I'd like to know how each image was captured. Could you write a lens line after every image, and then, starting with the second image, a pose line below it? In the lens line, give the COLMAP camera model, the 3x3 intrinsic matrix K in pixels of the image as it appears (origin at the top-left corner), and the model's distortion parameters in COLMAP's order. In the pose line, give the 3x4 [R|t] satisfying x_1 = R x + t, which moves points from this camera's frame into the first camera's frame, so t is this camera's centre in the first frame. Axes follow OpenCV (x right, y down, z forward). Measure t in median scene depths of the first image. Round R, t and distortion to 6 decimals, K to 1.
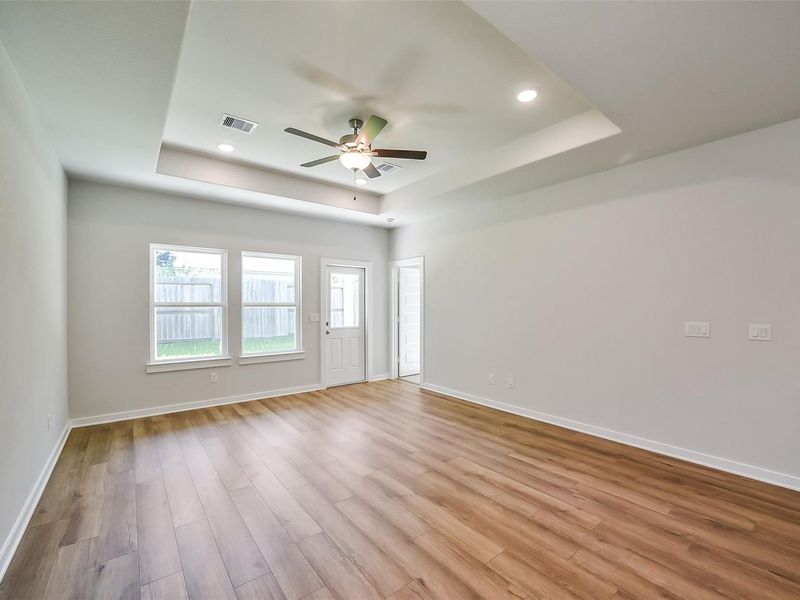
lens RADIAL K [[351.2, 0, 396.5], [0, 351.2, 306.3], [0, 0, 1]] dist [-0.041324, 0.009292]
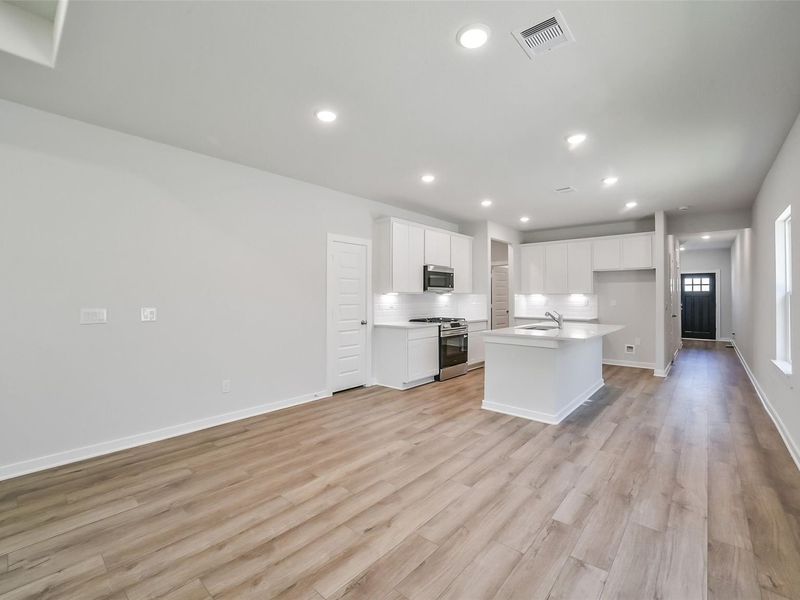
lens RADIAL K [[352.9, 0, 406.0], [0, 352.9, 314.1], [0, 0, 1]] dist [-0.037148, 0.008969]
pose [[-0.201190, -0.046113, 0.978466, -0.238229], [0.002810, 0.998860, 0.047652, 0.020490], [-0.979548, 0.012337, -0.200831, 0.364660]]
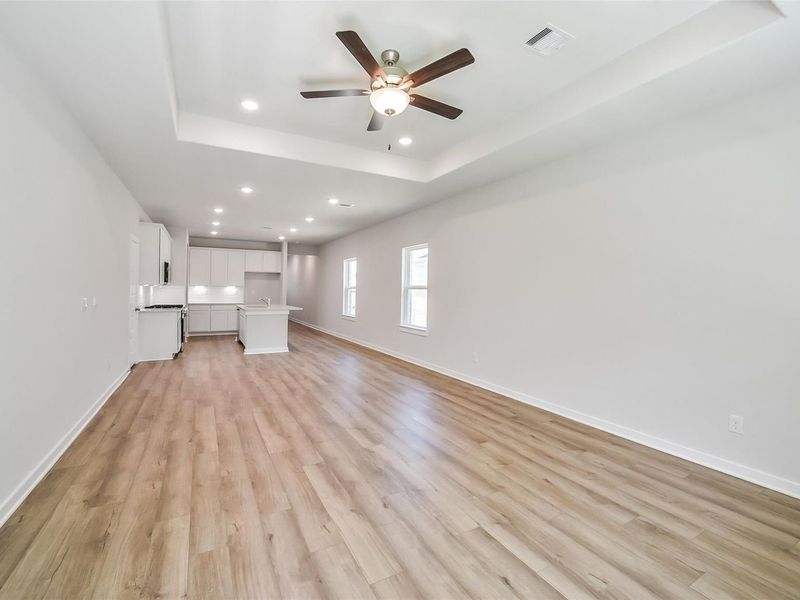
lens RADIAL K [[351.2, 0, 396.5], [0, 351.2, 306.3], [0, 0, 1]] dist [-0.041324, 0.009292]
pose [[-0.987918, -0.018248, 0.153901, -0.308009], [-0.010786, 0.998732, 0.049180, 0.010471], [-0.154603, 0.046926, -0.986862, 2.091040]]
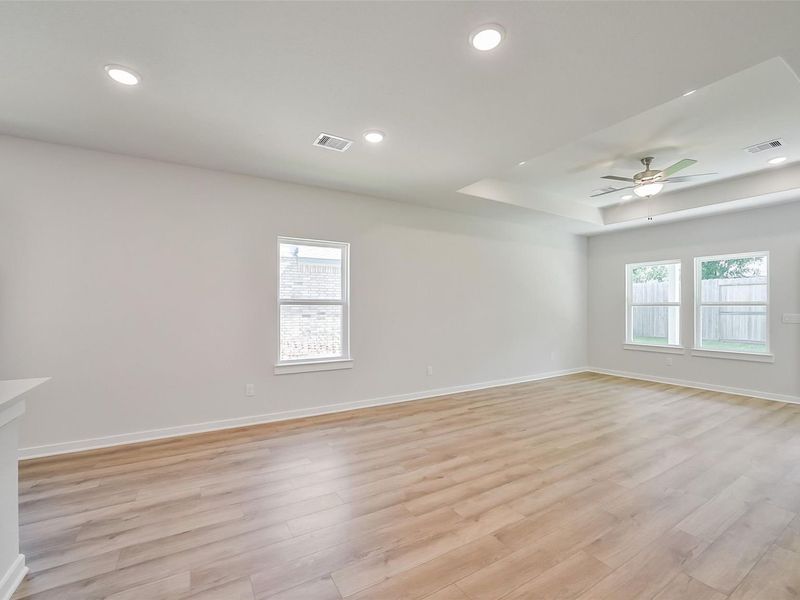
lens RADIAL K [[351.2, 0, 396.5], [0, 351.2, 306.3], [0, 0, 1]] dist [-0.041324, 0.009292]
pose [[-0.132846, -0.003098, -0.991132, 1.475617], [-0.004623, 0.999986, -0.002506, 0.019018], [0.991126, 0.004249, -0.132859, 0.306790]]
